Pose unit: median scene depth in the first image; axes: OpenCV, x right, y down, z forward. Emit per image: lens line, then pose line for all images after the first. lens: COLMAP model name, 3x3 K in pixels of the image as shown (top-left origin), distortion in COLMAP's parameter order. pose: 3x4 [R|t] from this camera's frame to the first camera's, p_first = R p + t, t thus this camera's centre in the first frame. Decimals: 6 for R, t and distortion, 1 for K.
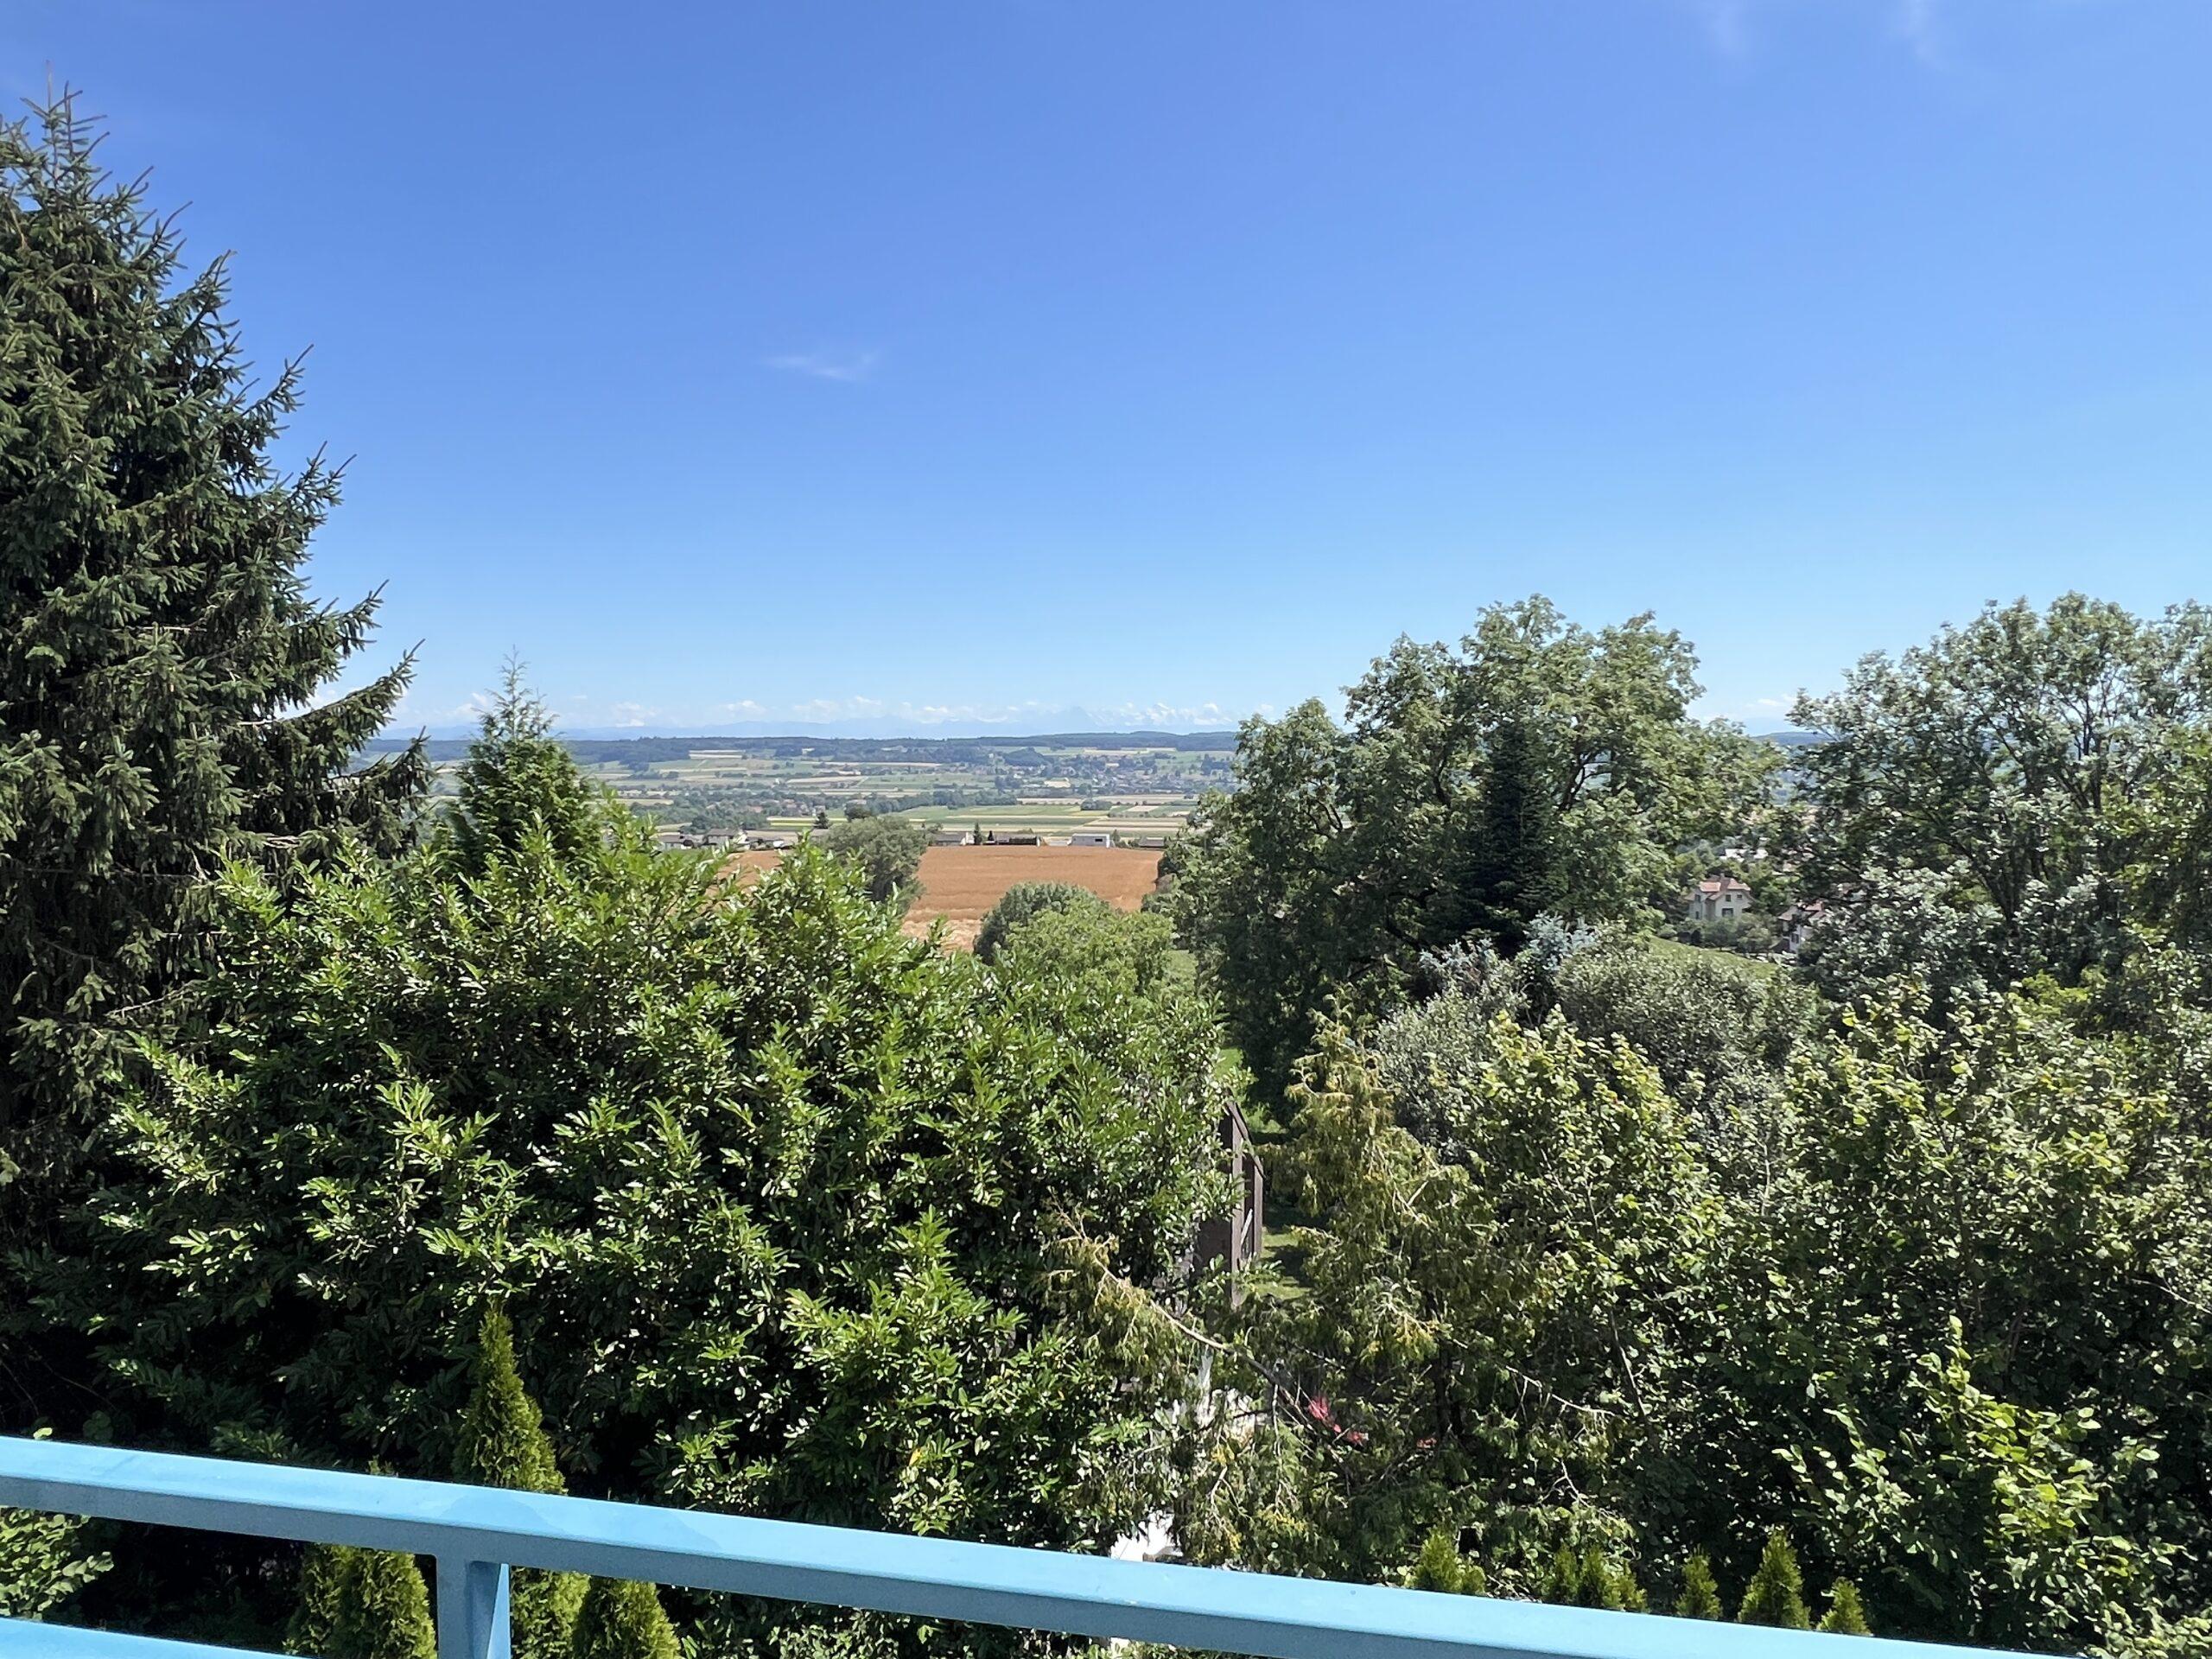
lens RADIAL K [[1193.4, 0, 1106.0], [0, 1193.4, 829.5], [0, 0, 1]] dist [0.002393, 0.000166]
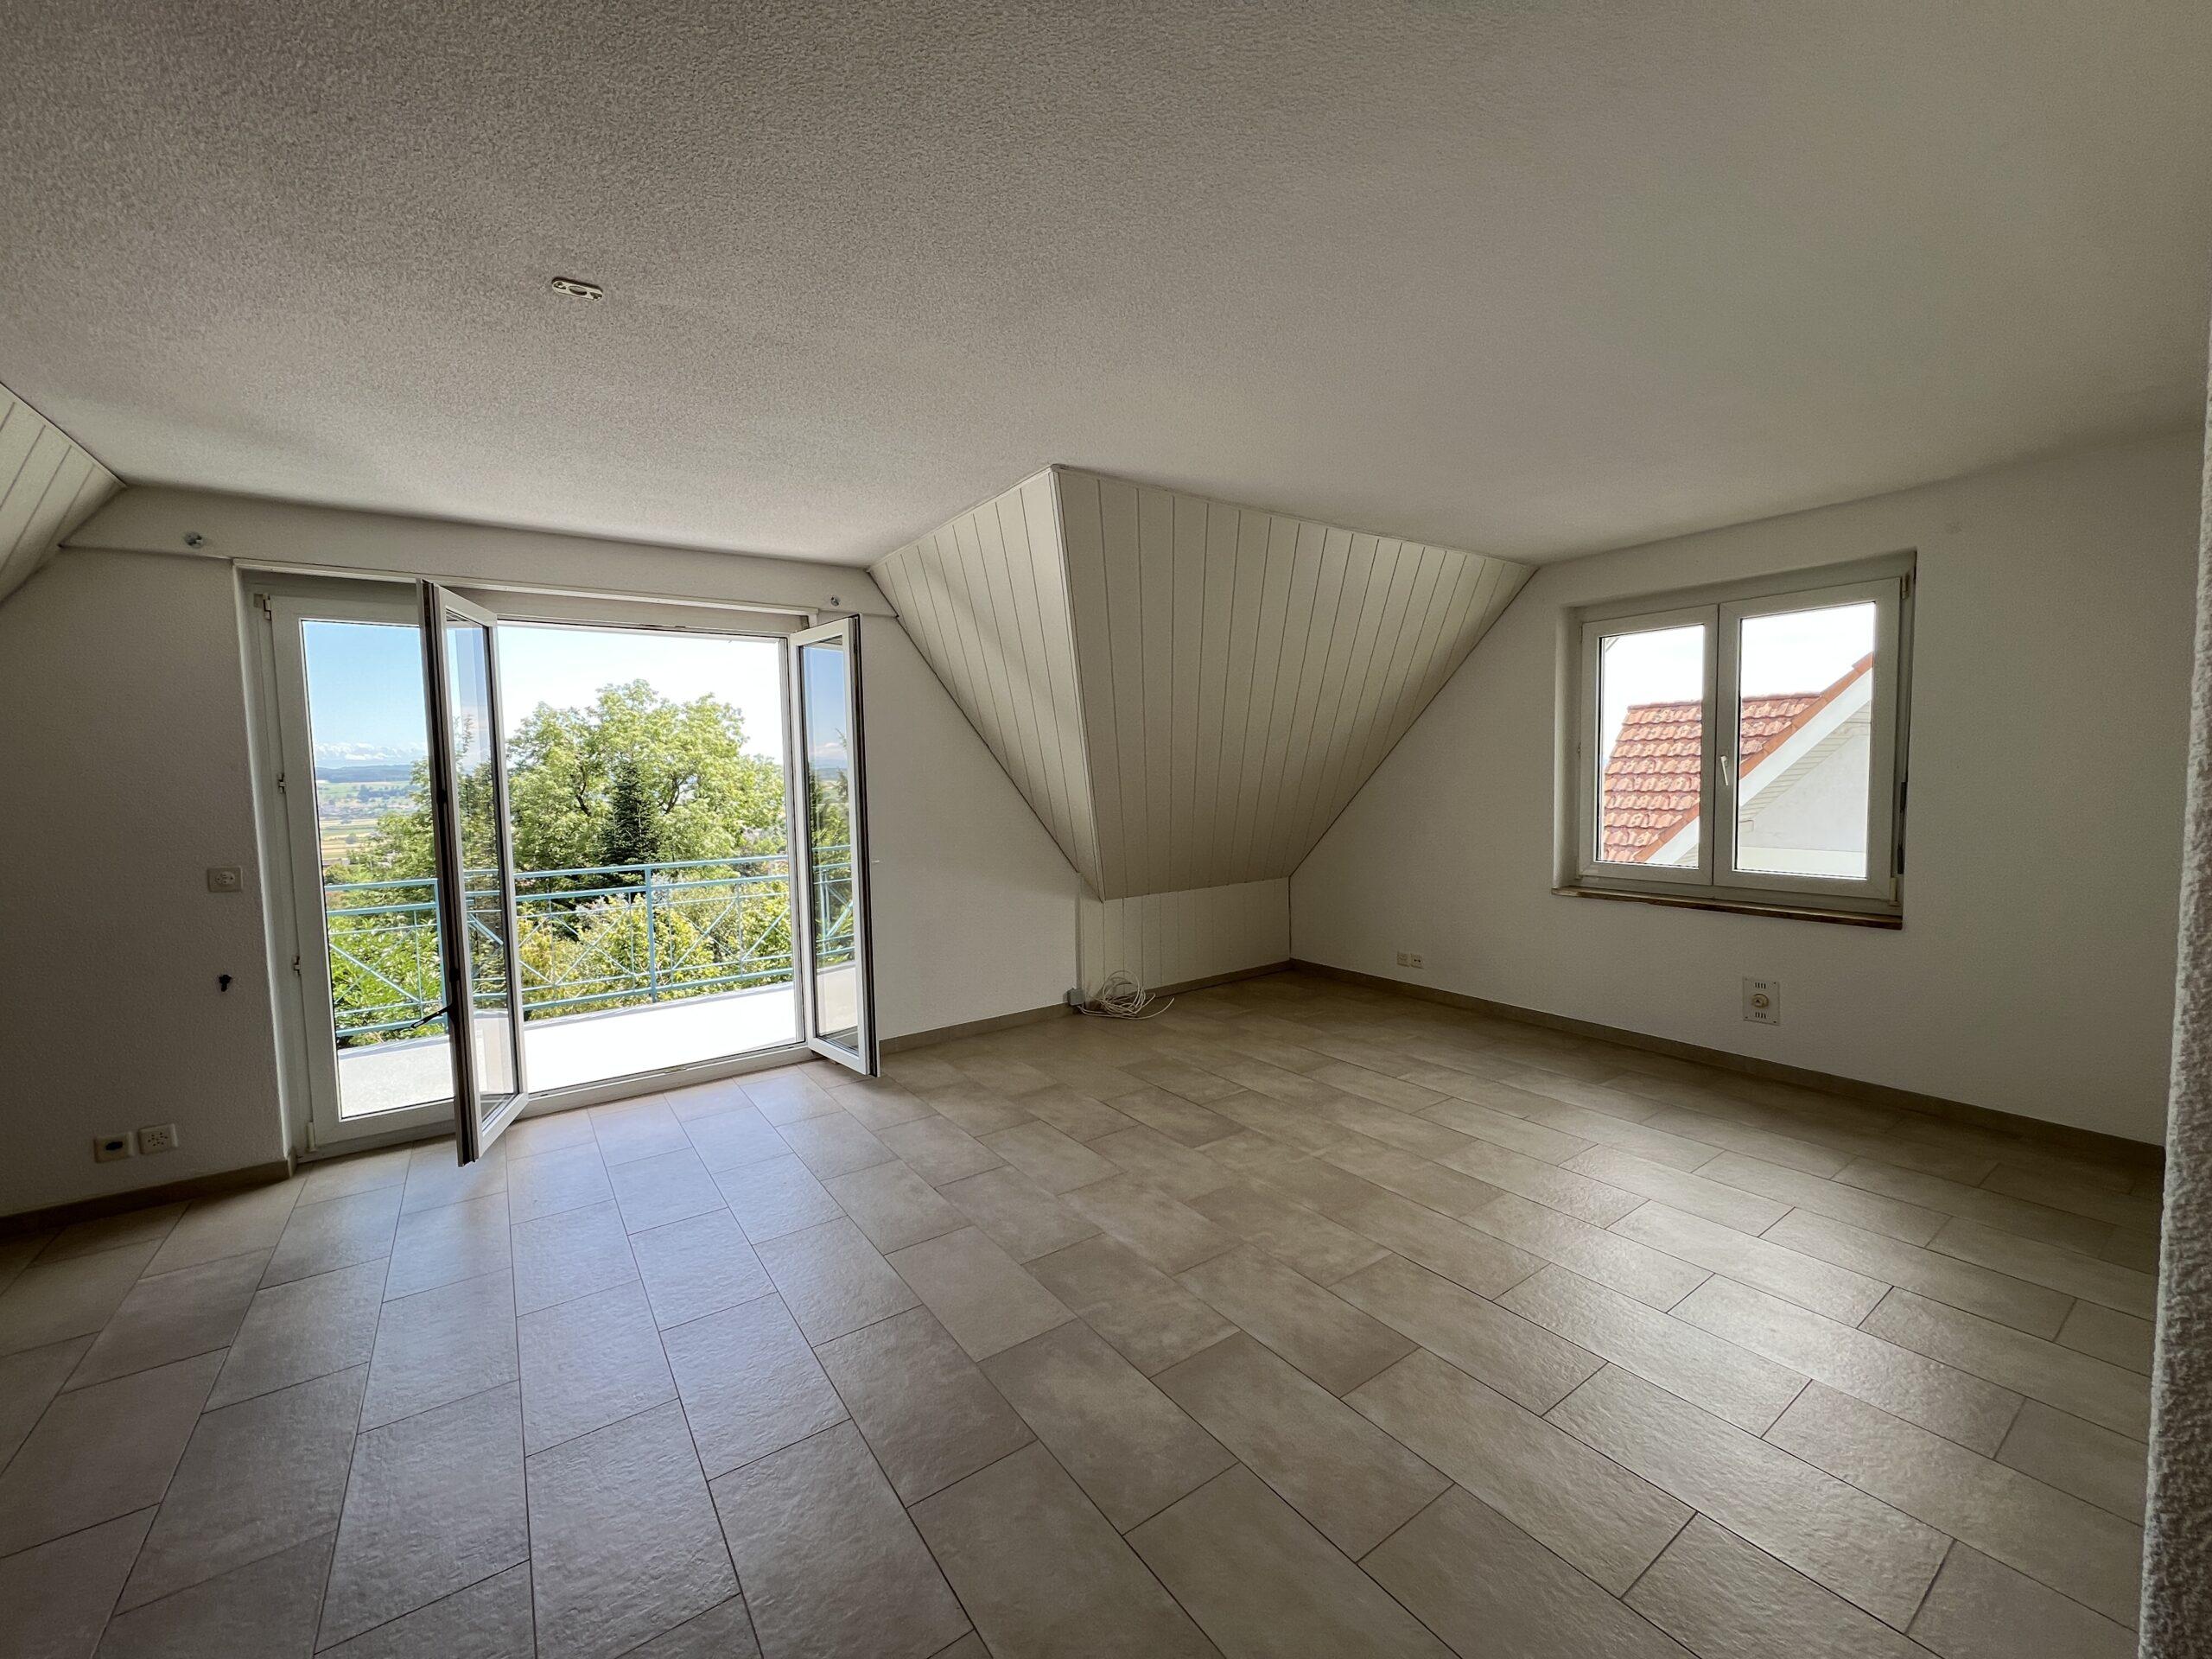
lens RADIAL K [[895.8, 0, 1106.0], [0, 895.8, 829.5], [0, 0, 1]] dist [-0.001370, -0.000095]
pose [[0.697940, -0.067414, 0.712976, -0.068694], [0.067899, 0.997304, 0.027831, 0.011784], [-0.712930, 0.028986, 0.700636, -0.273705]]
